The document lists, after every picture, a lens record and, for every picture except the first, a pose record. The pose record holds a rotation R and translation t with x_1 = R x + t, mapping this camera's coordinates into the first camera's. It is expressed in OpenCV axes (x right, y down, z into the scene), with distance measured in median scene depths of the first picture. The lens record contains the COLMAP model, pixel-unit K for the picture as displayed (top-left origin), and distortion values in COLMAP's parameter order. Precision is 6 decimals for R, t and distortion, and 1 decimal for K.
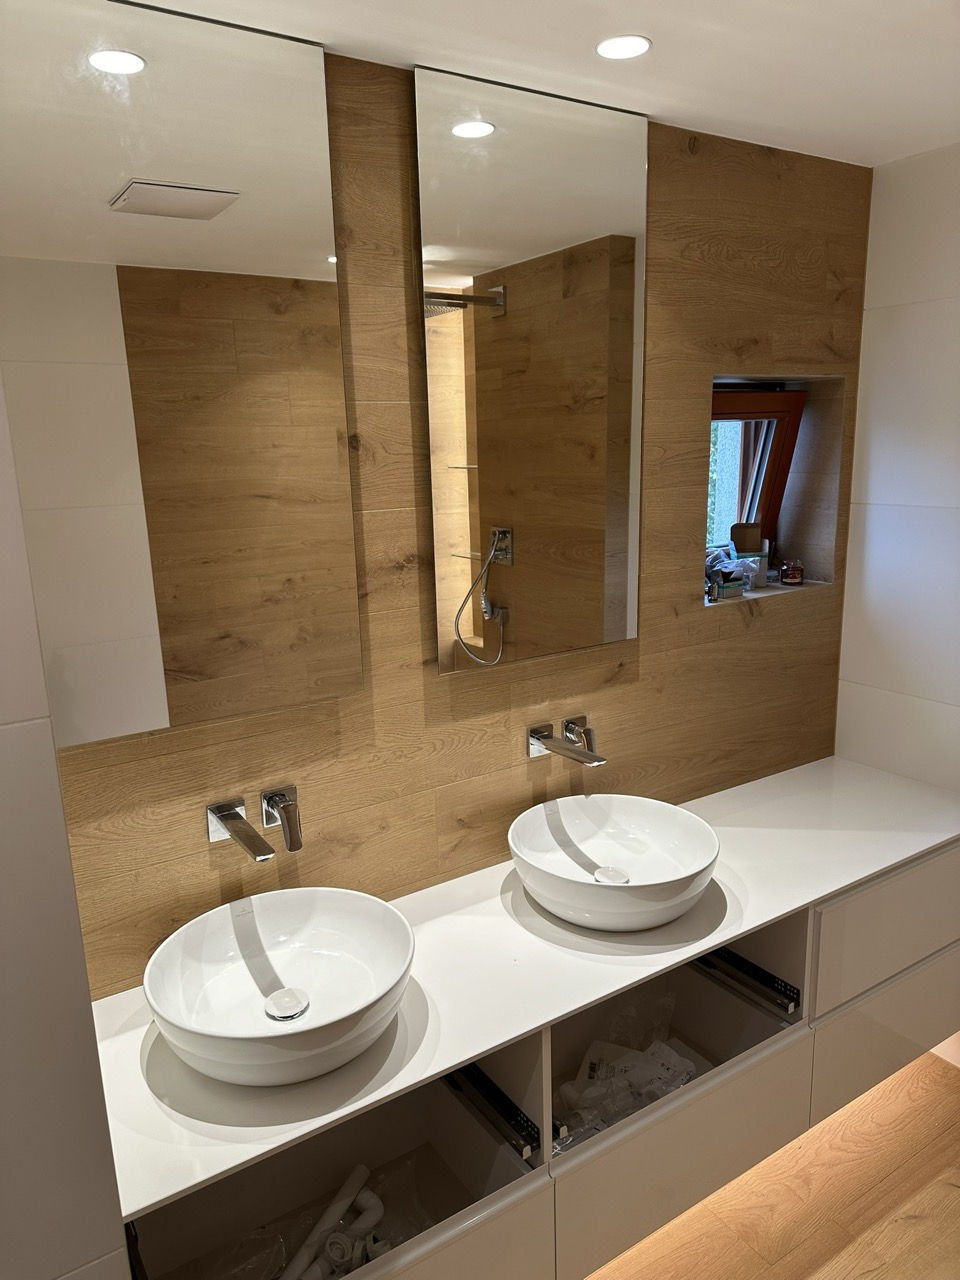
lens RADIAL K [[901.8, 0, 472.5], [0, 901.8, 650.1], [0, 0, 1]] dist [0.065055, -0.077274]
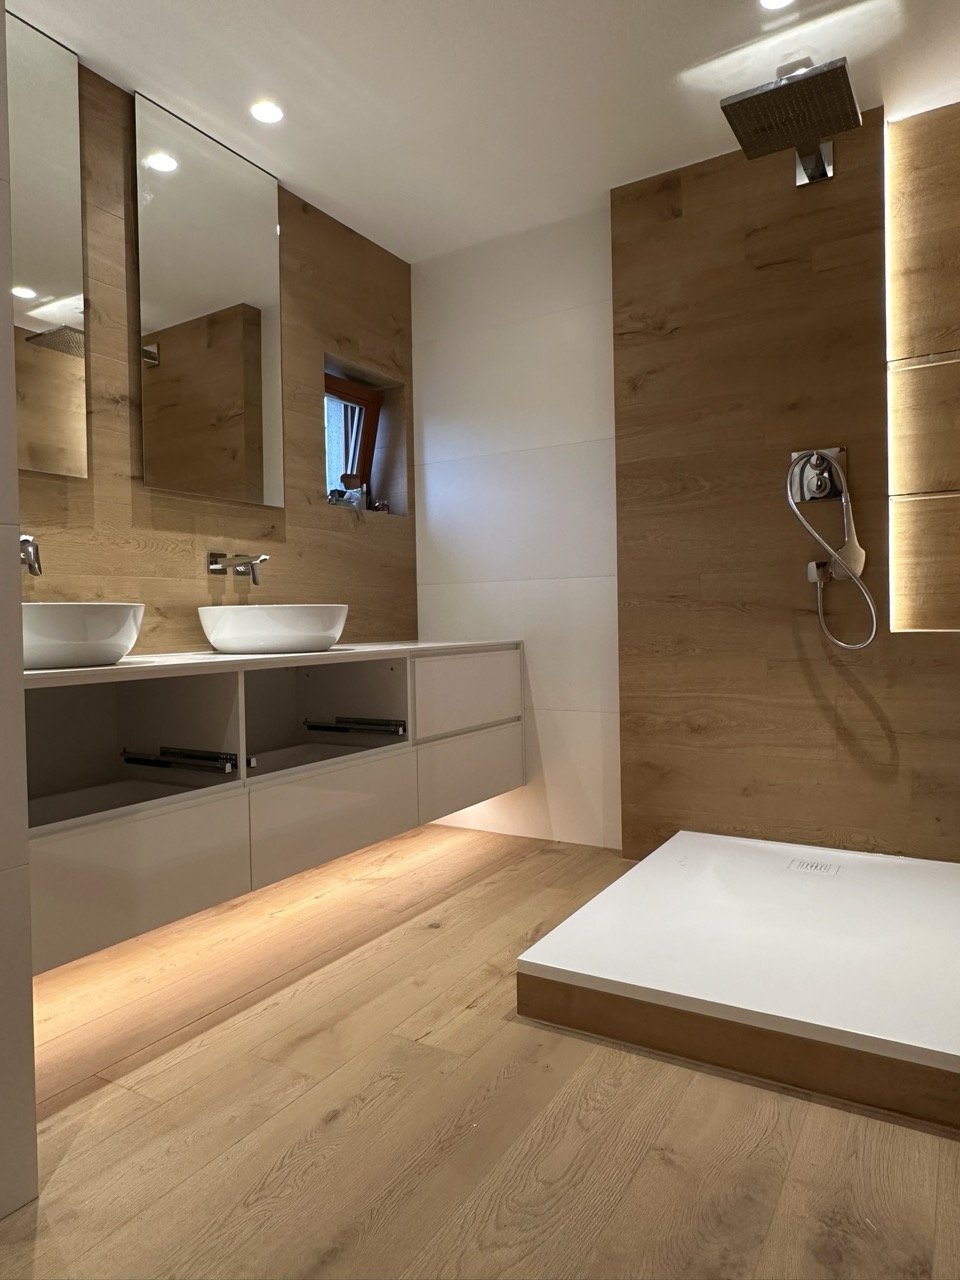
lens RADIAL K [[822.2, 0, 467.1], [0, 822.2, 630.6], [0, 0, 1]] dist [0.003625, -0.005128]
pose [[0.903891, 0.006053, 0.427720, -0.119802], [0.089681, 0.974997, -0.203319, 0.507872], [-0.418256, 0.222137, 0.880748, -0.242806]]
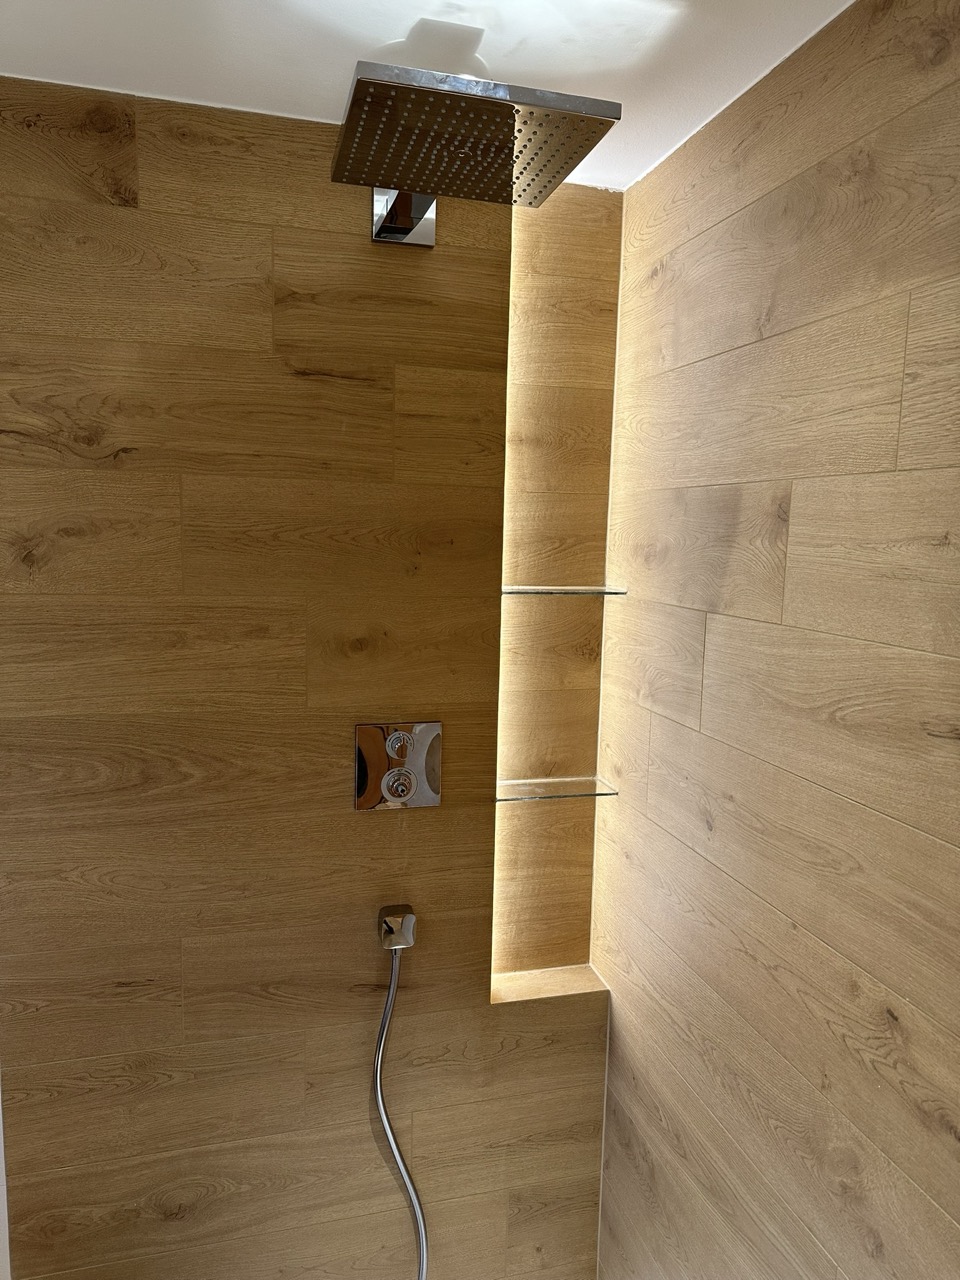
lens RADIAL K [[901.8, 0, 493.3], [0, 901.8, 649.2], [0, 0, 1]] dist [0.065055, -0.077274]
pose [[0.287930, -0.089595, 0.953451, 0.168810], [0.183670, 0.982297, 0.036840, -0.064219], [-0.939873, 0.164513, 0.299289, 0.259012]]
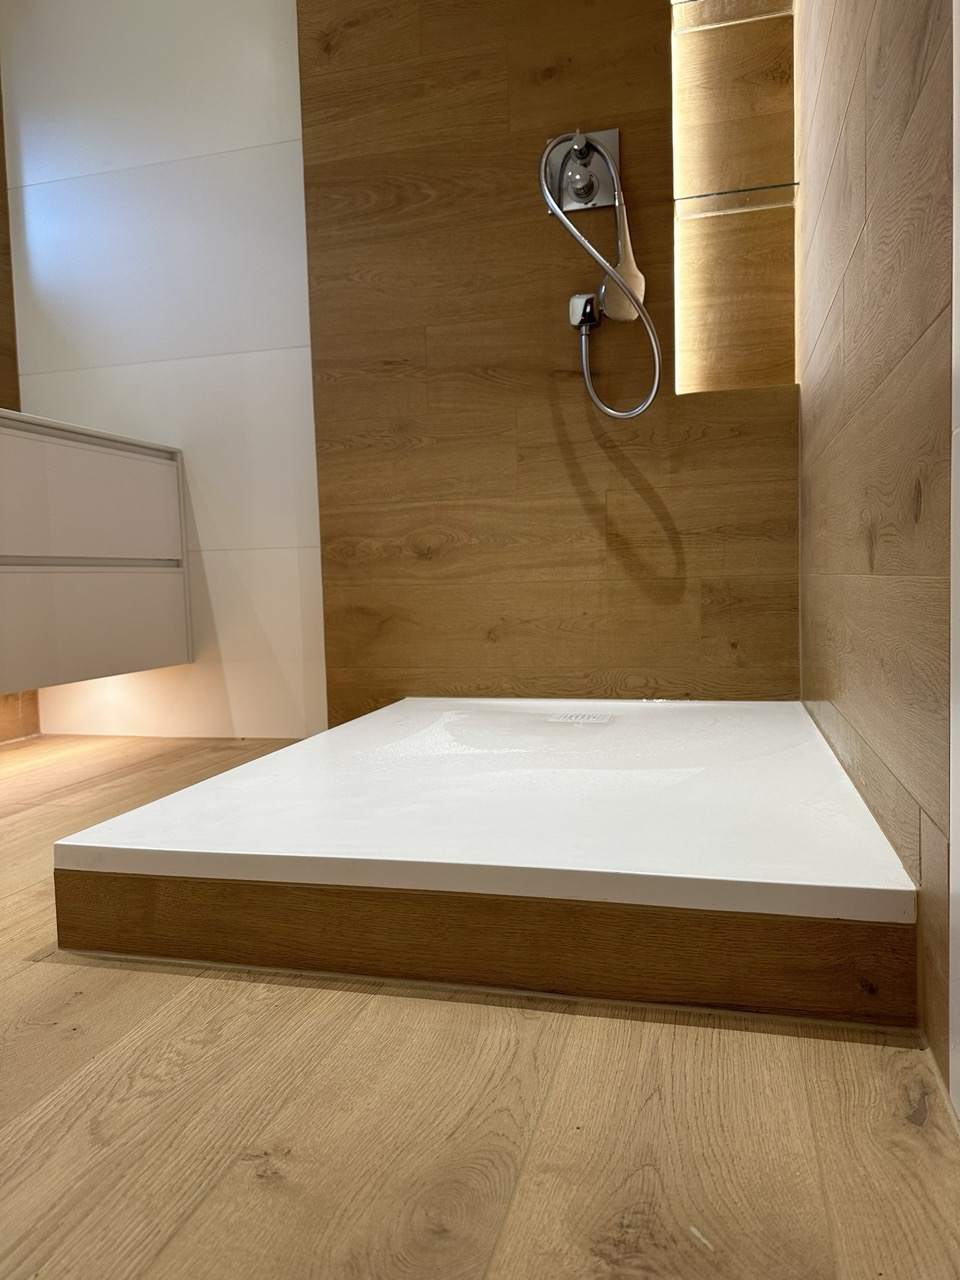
lens RADIAL K [[901.8, 0, 473.4], [0, 901.8, 635.5], [0, 0, 1]] dist [0.065055, -0.077274]
pose [[0.750476, -0.033574, 0.660044, 0.156713], [0.155733, 0.979570, -0.127243, 0.667086], [-0.642287, 0.198283, 0.740372, 0.042363]]
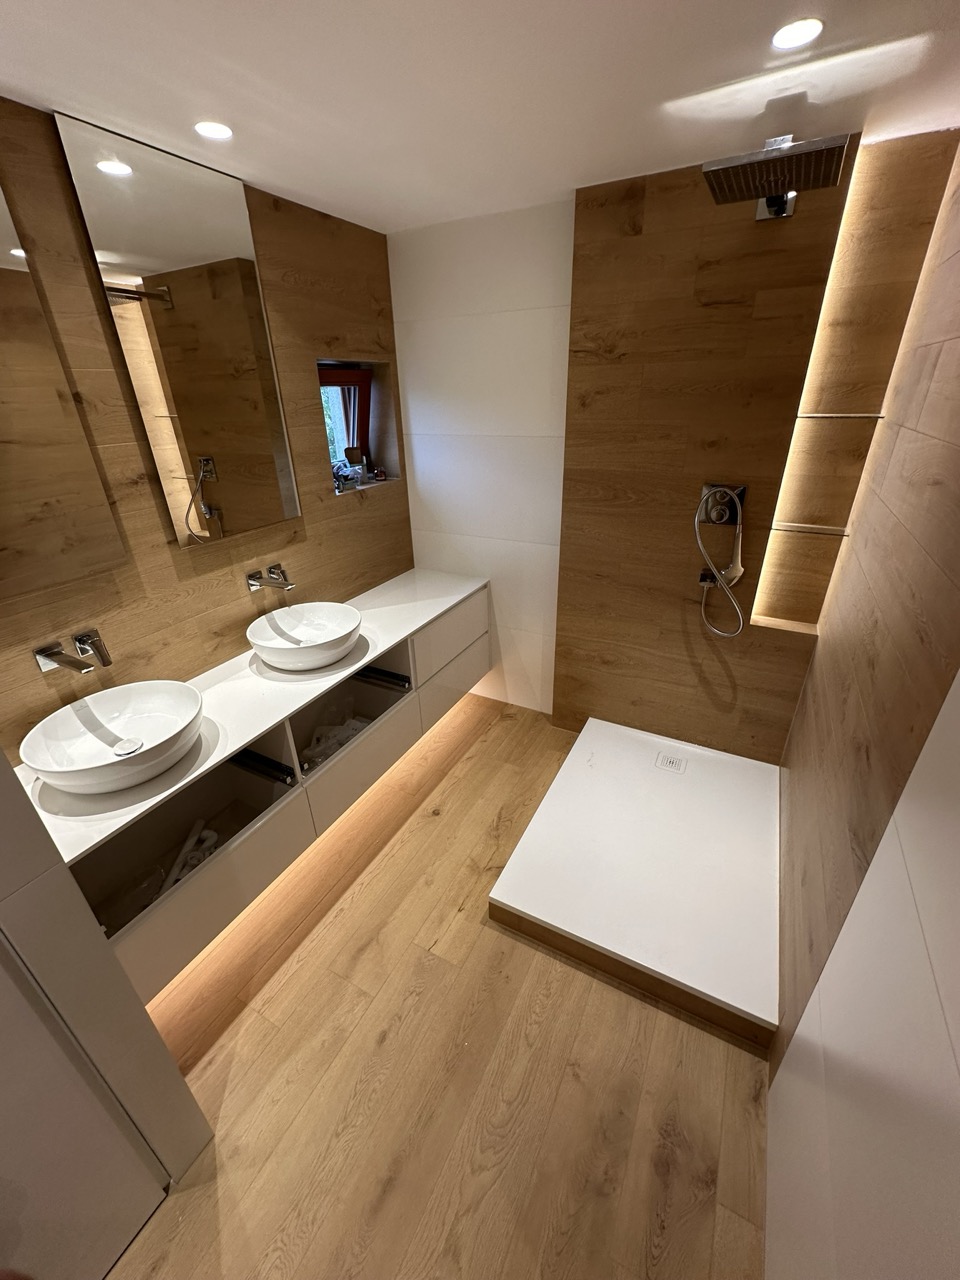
lens RADIAL K [[508.6, 0, 481.1], [0, 508.6, 640.4], [0, 0, 1]] dist [0.002101, -0.001583]
pose [[0.876136, -0.205247, 0.436187, 0.004142], [0.106792, 0.964988, 0.239569, 0.023163], [-0.470086, -0.163314, 0.867380, -0.095410]]
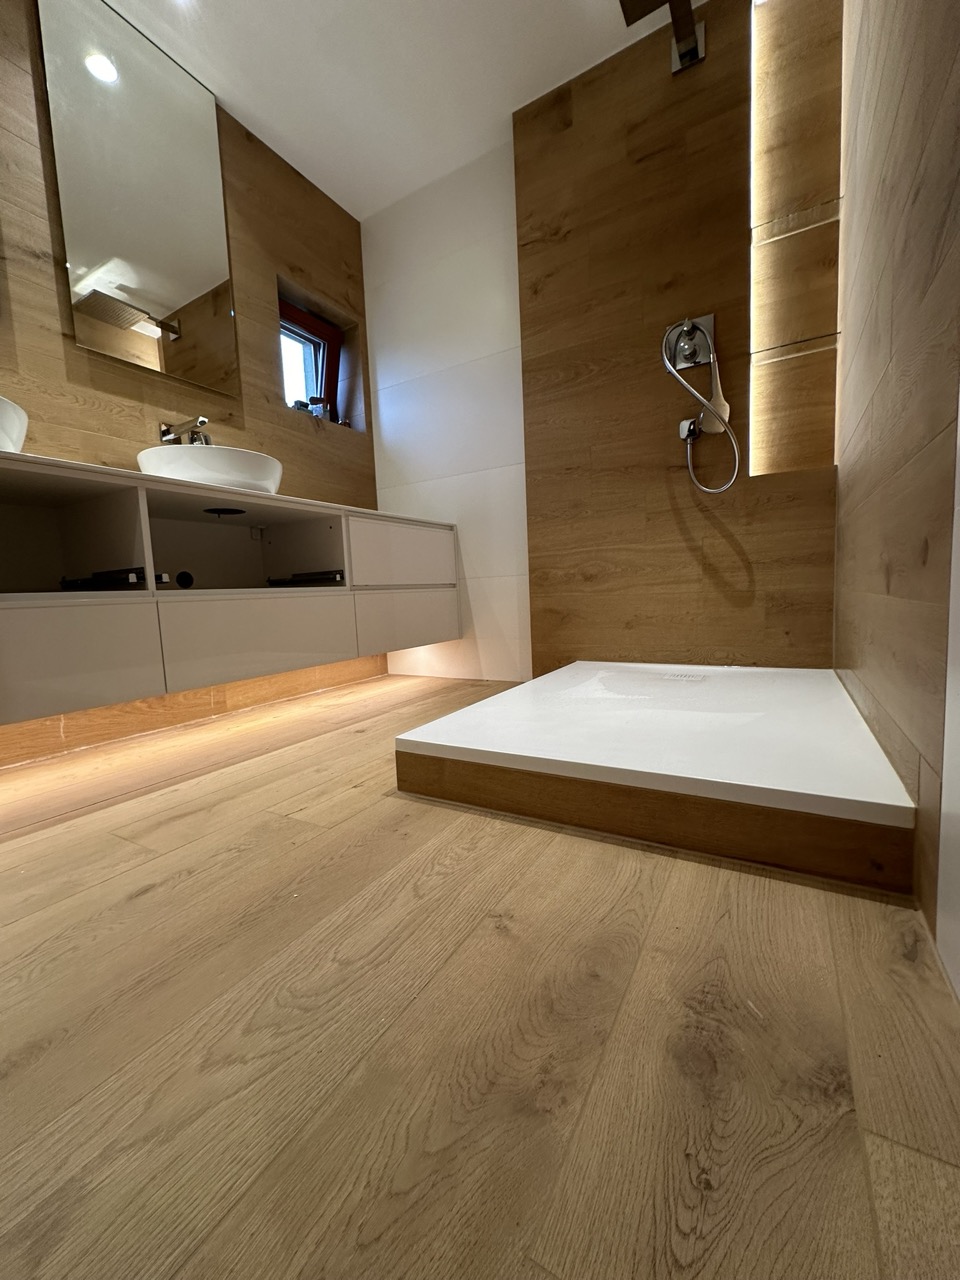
lens RADIAL K [[508.6, 0, 481.1], [0, 508.6, 638.5], [0, 0, 1]] dist [0.002101, -0.001583]
pose [[0.895726, -0.051485, 0.441615, 0.157055], [0.117381, 0.985415, -0.123201, 0.651846], [-0.428831, 0.162192, 0.888705, 0.039162]]
